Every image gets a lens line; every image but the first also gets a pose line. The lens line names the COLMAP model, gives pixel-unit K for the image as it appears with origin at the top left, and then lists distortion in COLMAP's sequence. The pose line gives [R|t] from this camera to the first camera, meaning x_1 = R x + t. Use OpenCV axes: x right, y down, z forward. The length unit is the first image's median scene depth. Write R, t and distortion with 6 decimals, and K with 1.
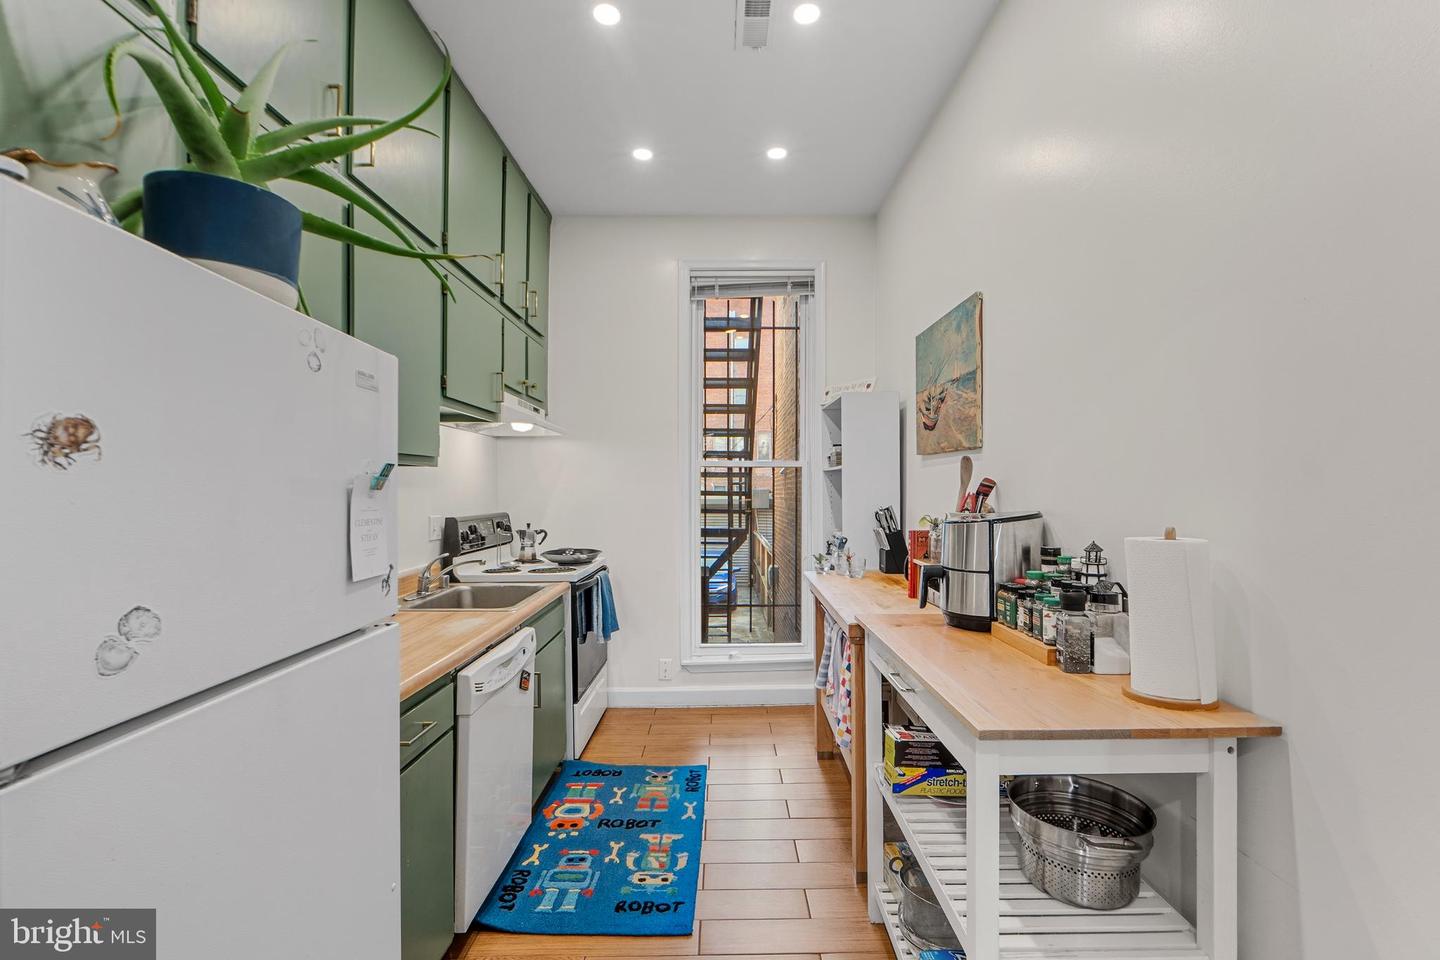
lens RADIAL K [[614.1, 0, 734.2], [0, 614.1, 513.9], [0, 0, 1]] dist [0.002860, 0.000753]
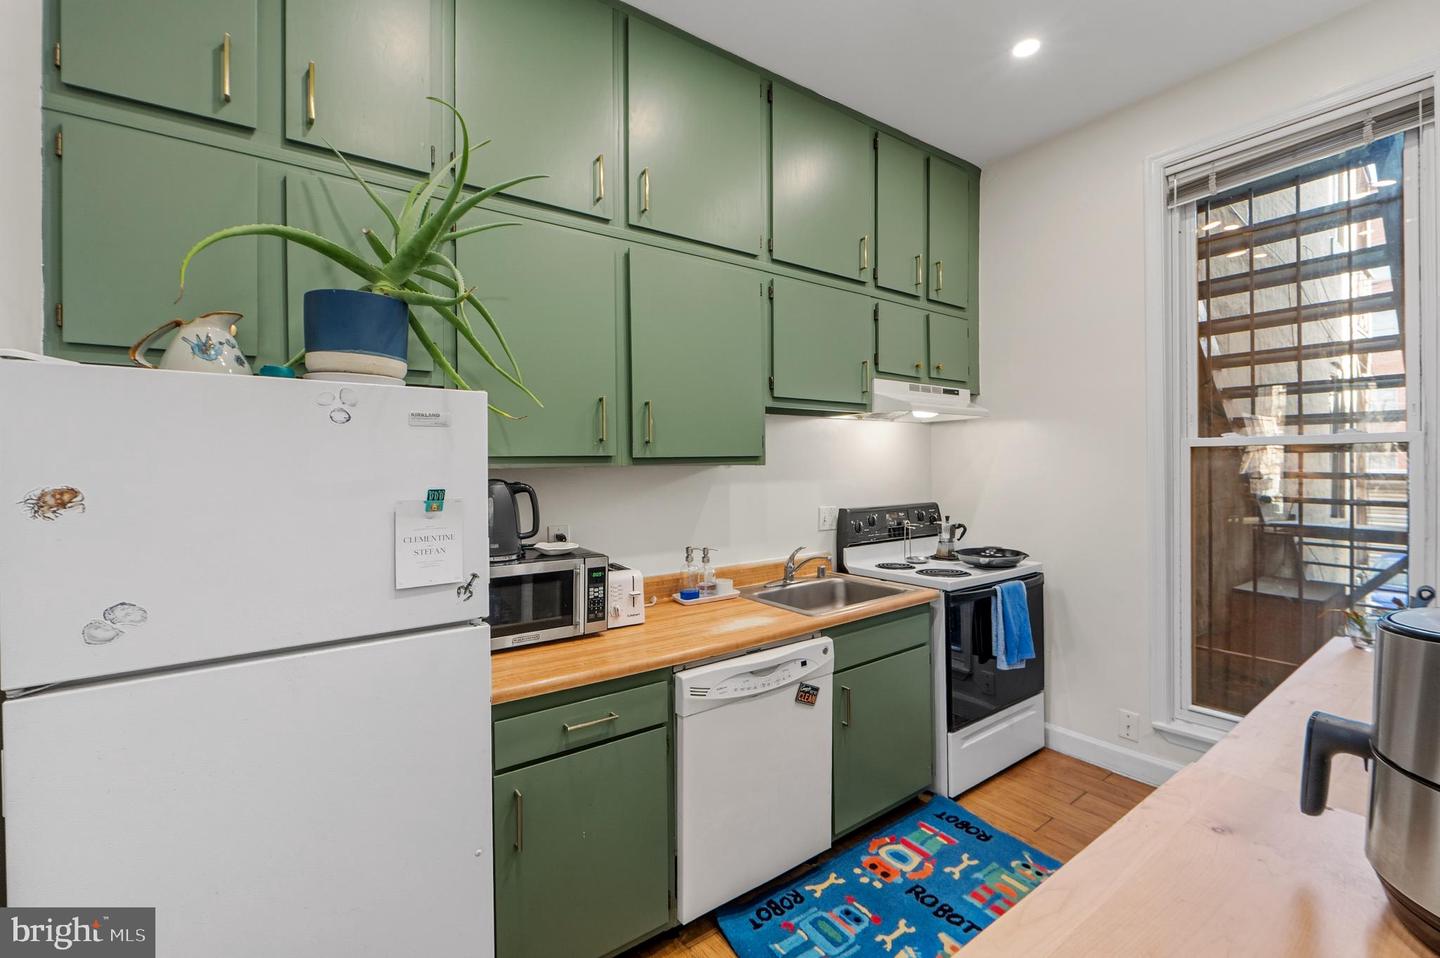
lens RADIAL K [[596.1, 0, 727.0], [0, 596.1, 483.5], [0, 0, 1]] dist [-0.014801, 0.000782]
pose [[0.595626, 0.015689, -0.803108, 0.277737], [-0.020471, 0.999781, 0.004349, -0.046216], [0.803001, 0.013850, 0.595817, 0.325351]]
